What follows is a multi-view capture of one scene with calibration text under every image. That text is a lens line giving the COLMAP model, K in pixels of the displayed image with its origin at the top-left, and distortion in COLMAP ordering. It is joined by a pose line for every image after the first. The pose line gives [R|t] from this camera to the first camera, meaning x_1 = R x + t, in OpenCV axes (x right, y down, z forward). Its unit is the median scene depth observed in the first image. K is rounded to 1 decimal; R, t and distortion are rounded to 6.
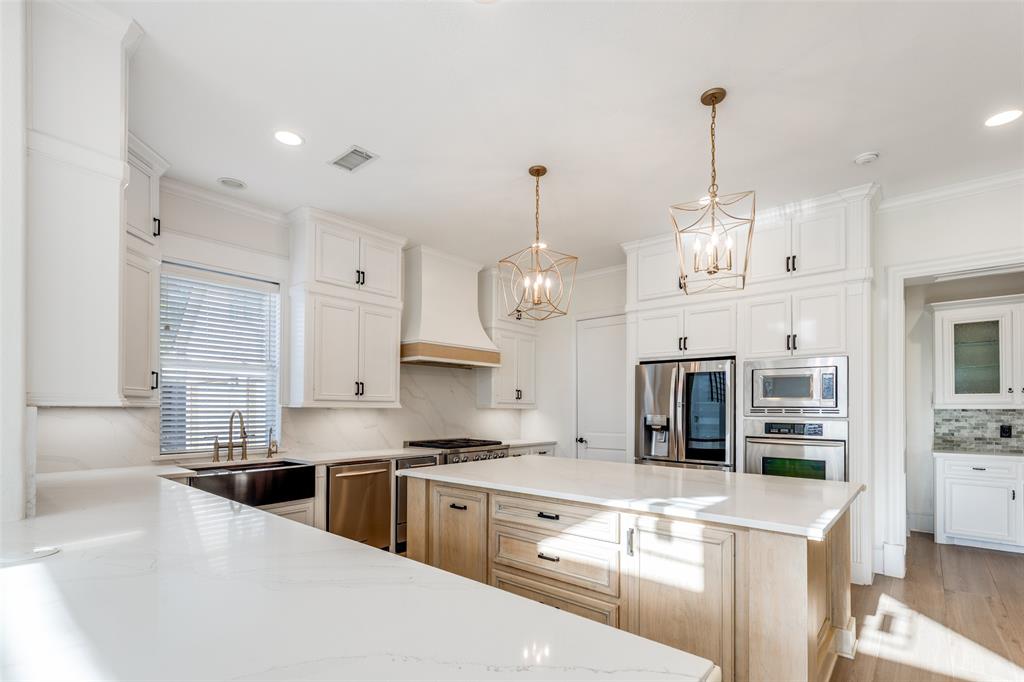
lens RADIAL K [[480.8, 0, 510.6], [0, 480.8, 405.1], [0, 0, 1]] dist [0.001841, 0.000182]
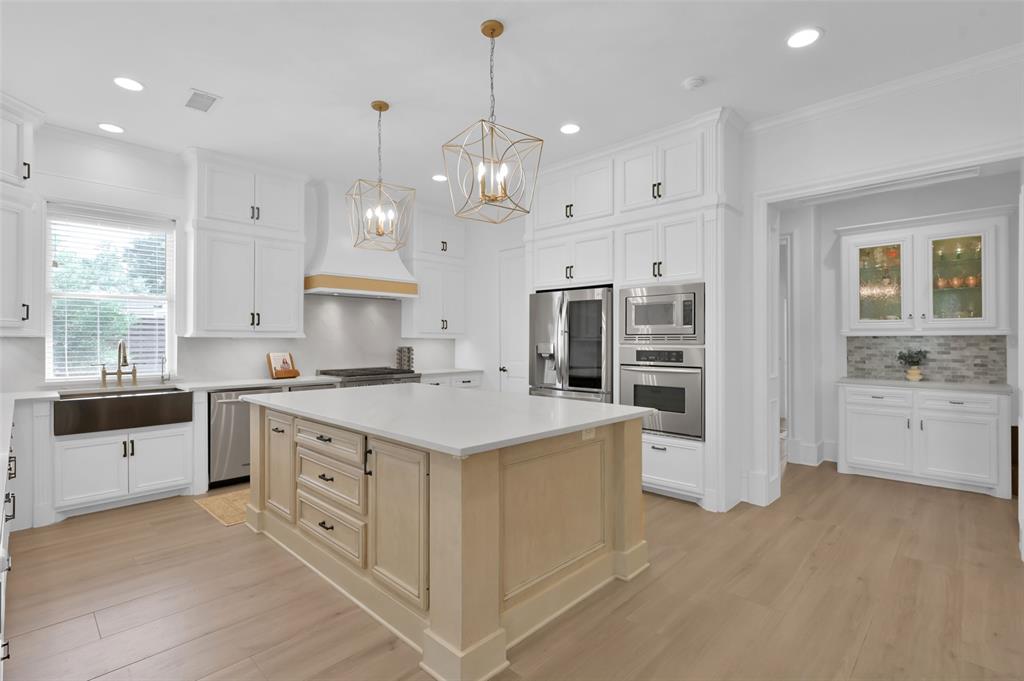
lens RADIAL K [[477.6, 0, 512.0], [0, 477.6, 340.5], [0, 0, 1]] dist [-0.002043, -0.000538]
pose [[0.998365, -0.004589, -0.056980, 0.312668], [0.005046, 0.999956, 0.007886, 0.006920], [0.056941, -0.008161, 0.998344, -0.006958]]
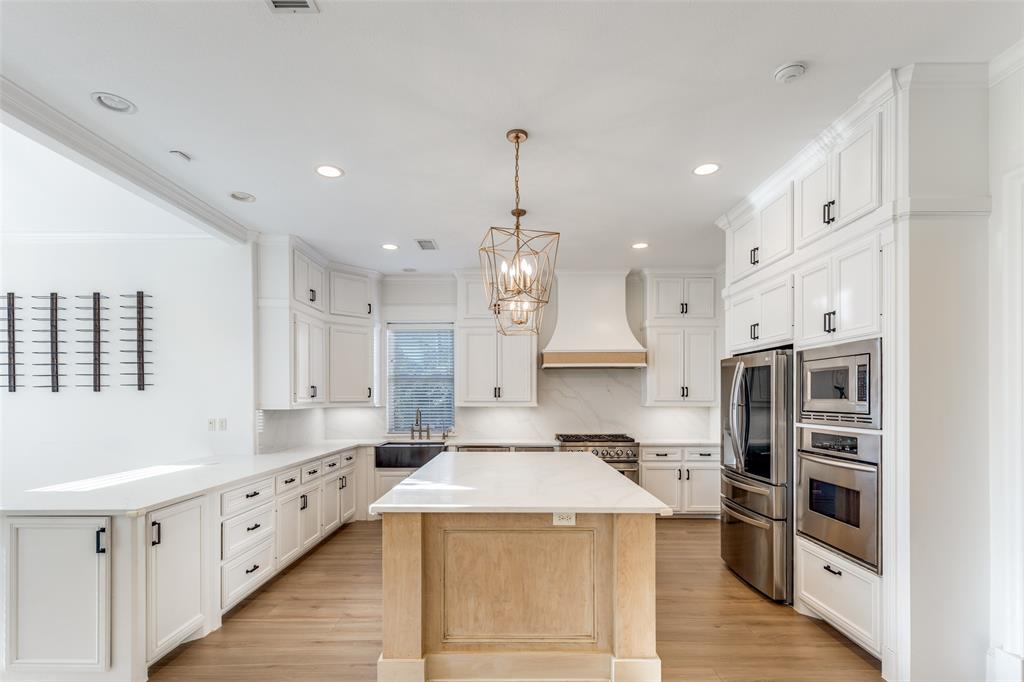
lens RADIAL K [[492.8, 0, 511.0], [0, 492.8, 399.3], [0, 0, 1]] dist [0.003484, 0.000201]
pose [[0.650869, -0.002334, -0.759187, 0.769710], [0.009252, 0.999945, 0.004857, -0.021610], [0.759134, -0.010185, 0.650855, 0.143363]]
